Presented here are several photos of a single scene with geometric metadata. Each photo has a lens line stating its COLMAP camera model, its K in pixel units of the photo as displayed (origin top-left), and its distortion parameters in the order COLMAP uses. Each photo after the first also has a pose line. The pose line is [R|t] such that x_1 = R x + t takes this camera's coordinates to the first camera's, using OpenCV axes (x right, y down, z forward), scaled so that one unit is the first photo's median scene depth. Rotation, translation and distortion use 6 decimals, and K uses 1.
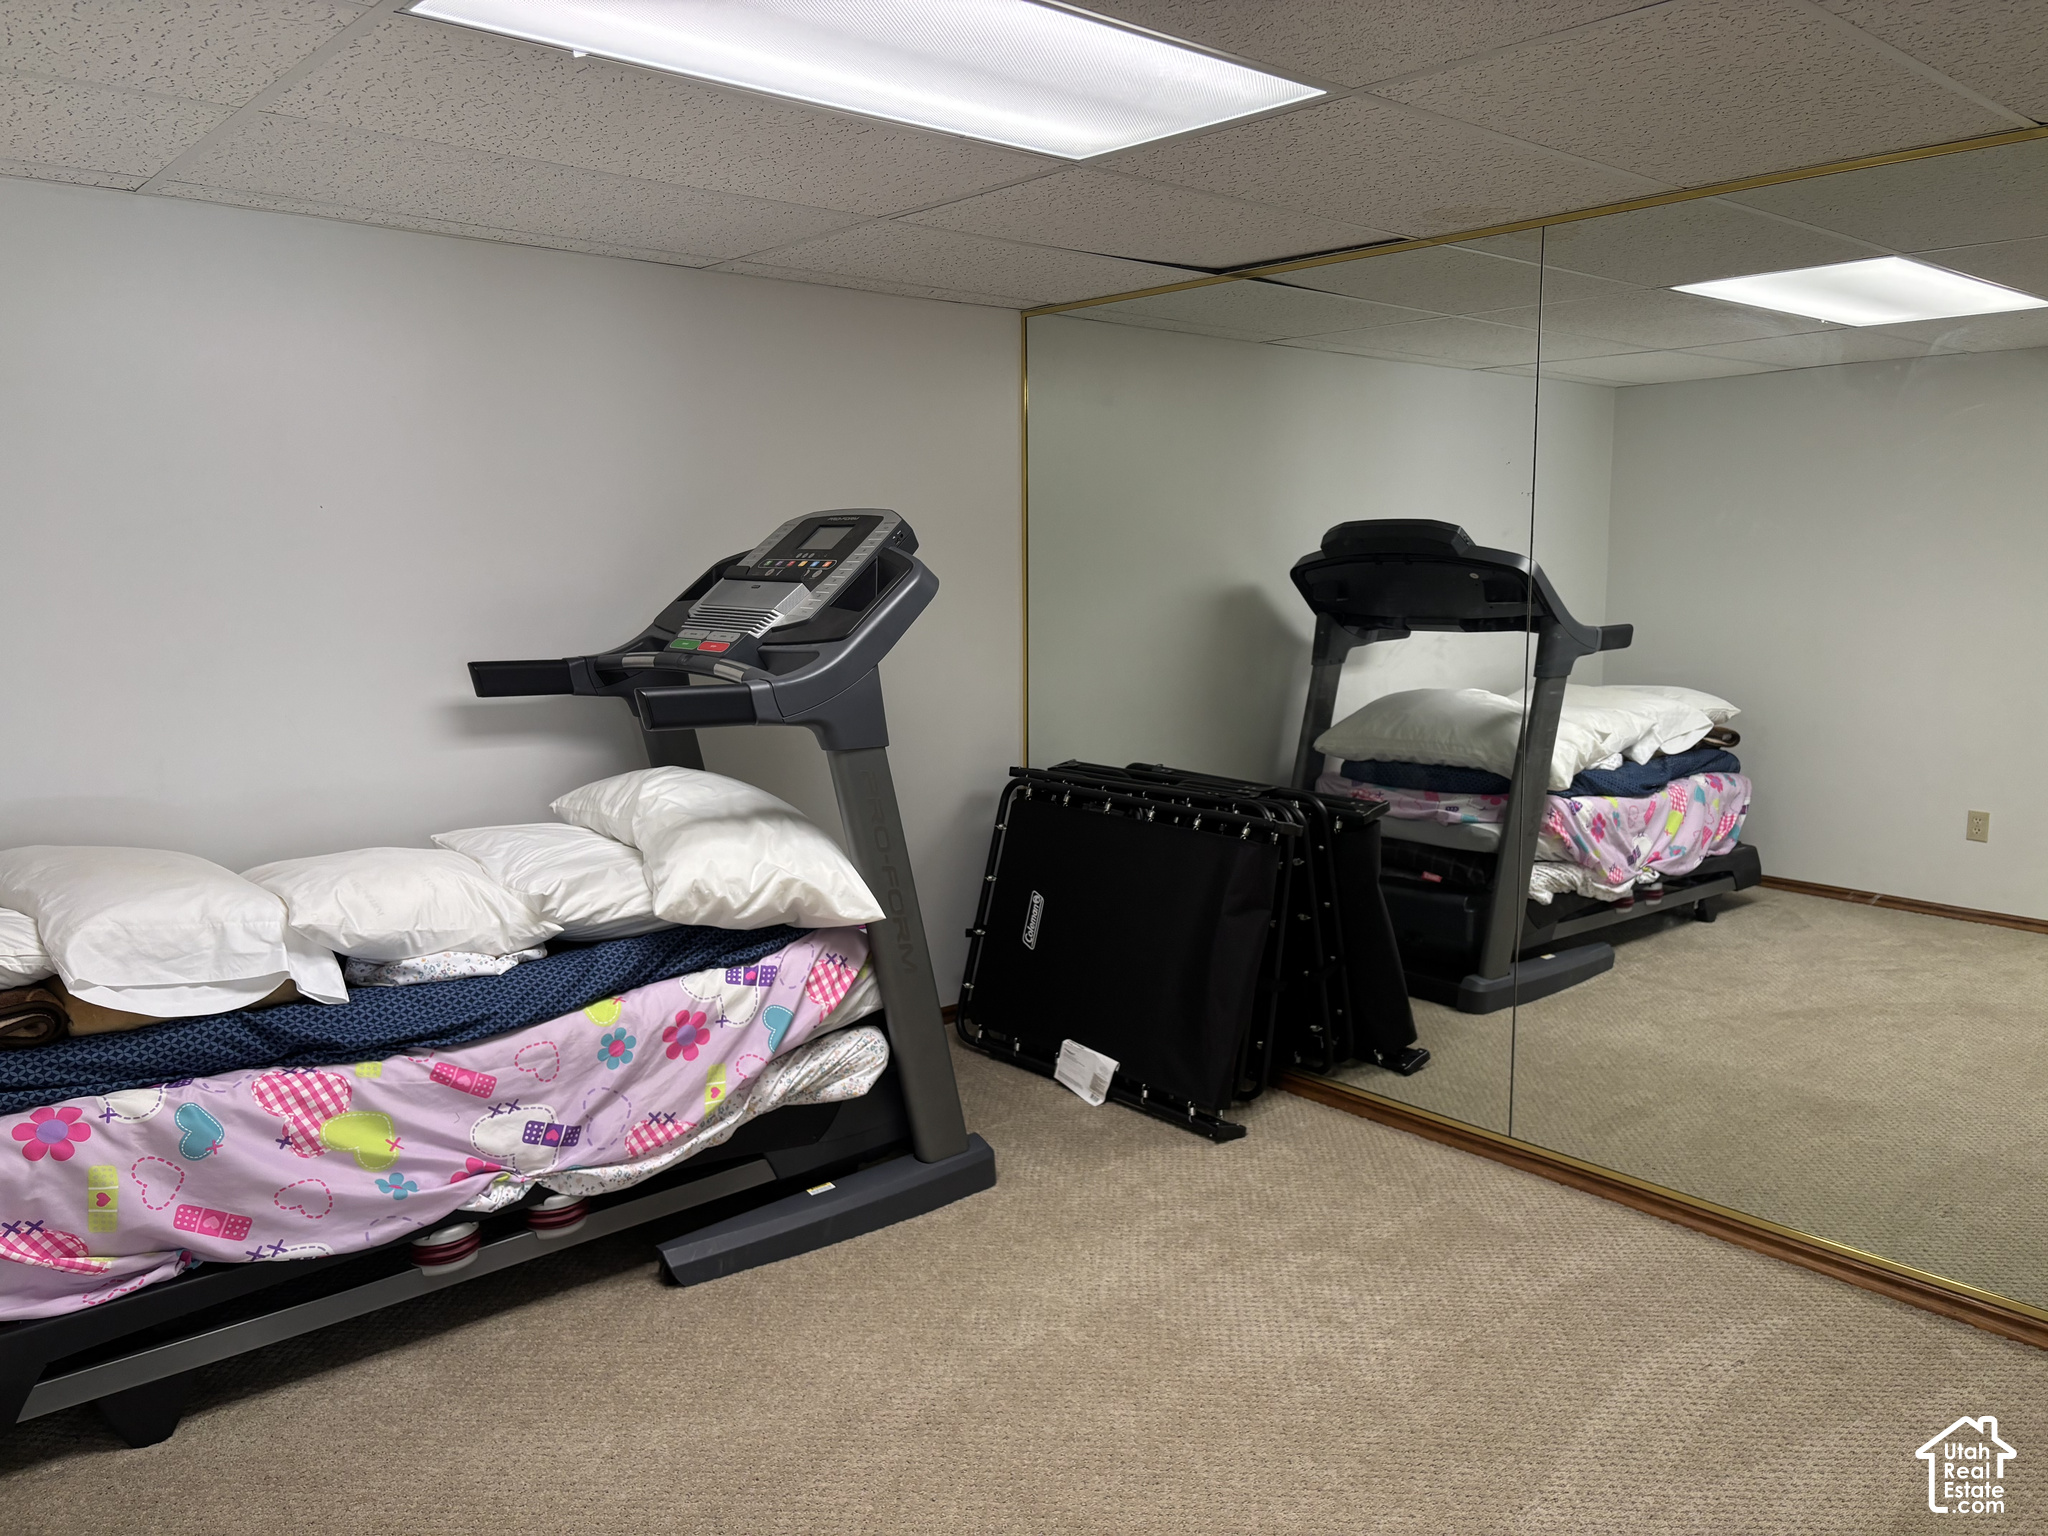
lens RADIAL K [[1552.2, 0, 1023.4], [0, 1552.2, 770.2], [0, 0, 1]] dist [0.009833, 0.000866]
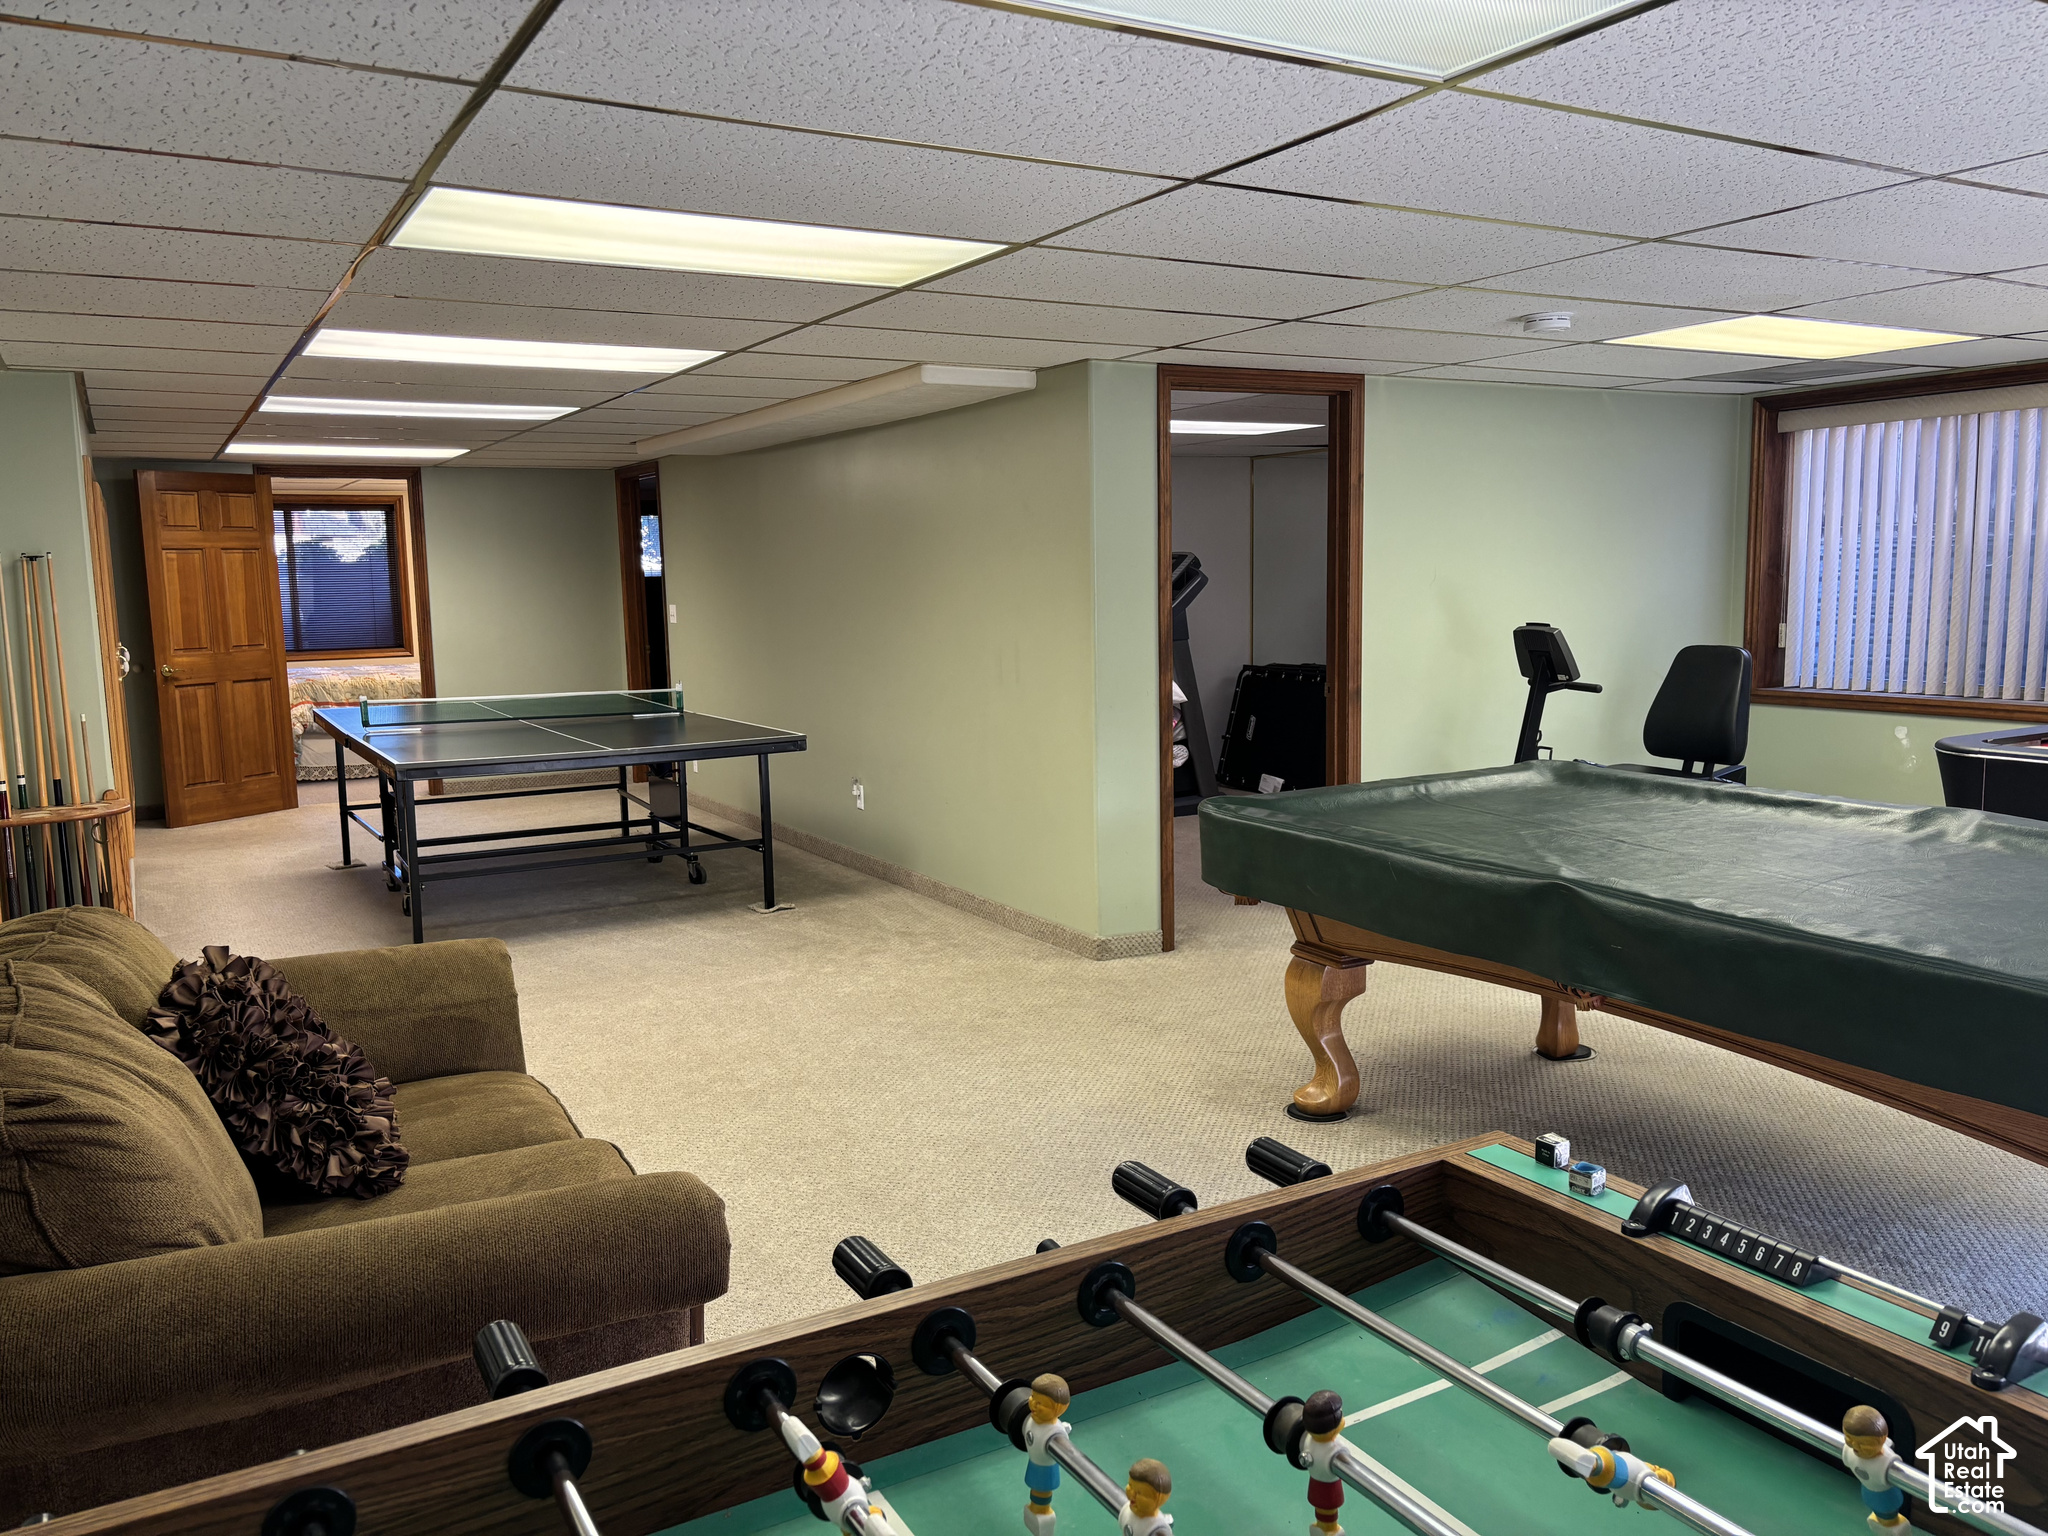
lens RADIAL K [[1552.2, 0, 1024.2], [0, 1552.2, 770.8], [0, 0, 1]] dist [0.009833, 0.000866]
pose [[0.982591, 0.002158, -0.185772, 0.106321], [-0.005281, 0.999853, -0.016318, 0.205531], [0.185709, 0.017015, 0.982457, -1.355084]]
